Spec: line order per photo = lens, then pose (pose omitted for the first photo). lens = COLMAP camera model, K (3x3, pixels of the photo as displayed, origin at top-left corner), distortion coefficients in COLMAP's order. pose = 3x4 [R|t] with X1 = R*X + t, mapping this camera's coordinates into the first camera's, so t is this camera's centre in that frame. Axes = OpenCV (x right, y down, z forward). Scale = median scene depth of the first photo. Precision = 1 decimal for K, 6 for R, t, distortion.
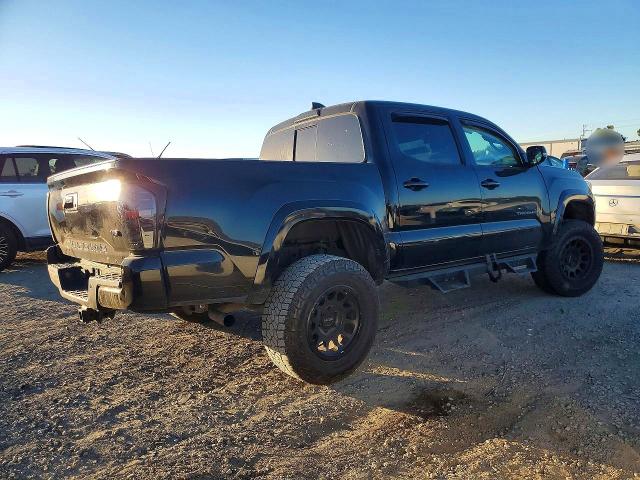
lens RADIAL K [[520.7, 0, 320.0], [0, 520.7, 240.0], [0, 0, 1]] dist [-0.004254, -0.004804]
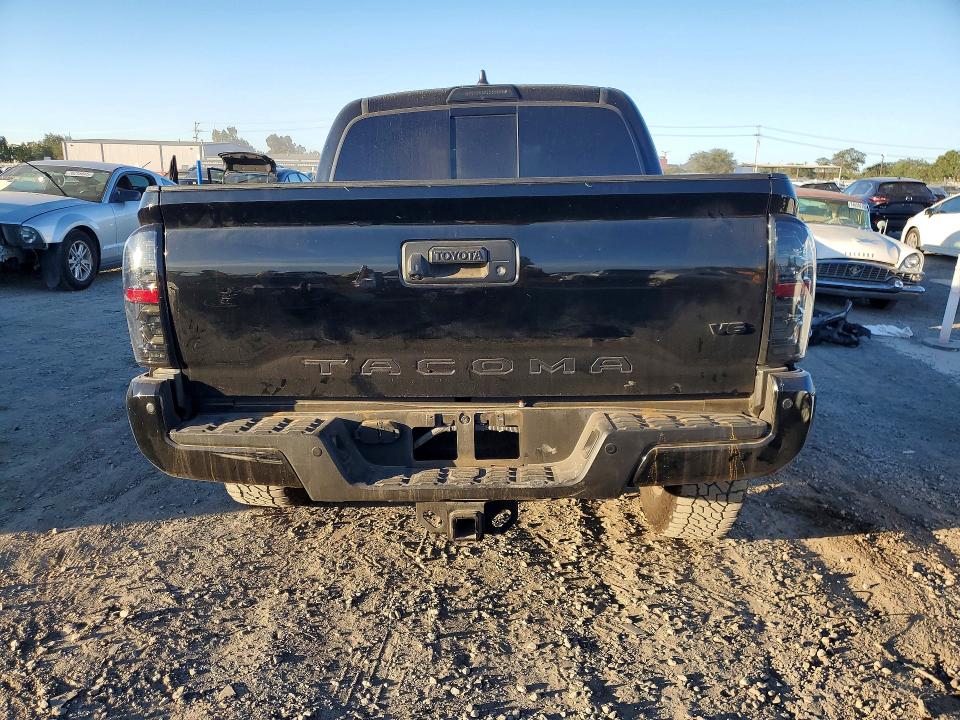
lens RADIAL K [[781.0, 0, 480.0], [0, 781.0, 360.0], [0, 0, 1]] dist [-0.004254, -0.004804]
pose [[0.691337, -0.108522, 0.714336, -0.852546], [0.050798, 0.993510, 0.101772, -0.053930], [-0.720745, -0.034072, 0.692363, 0.525987]]
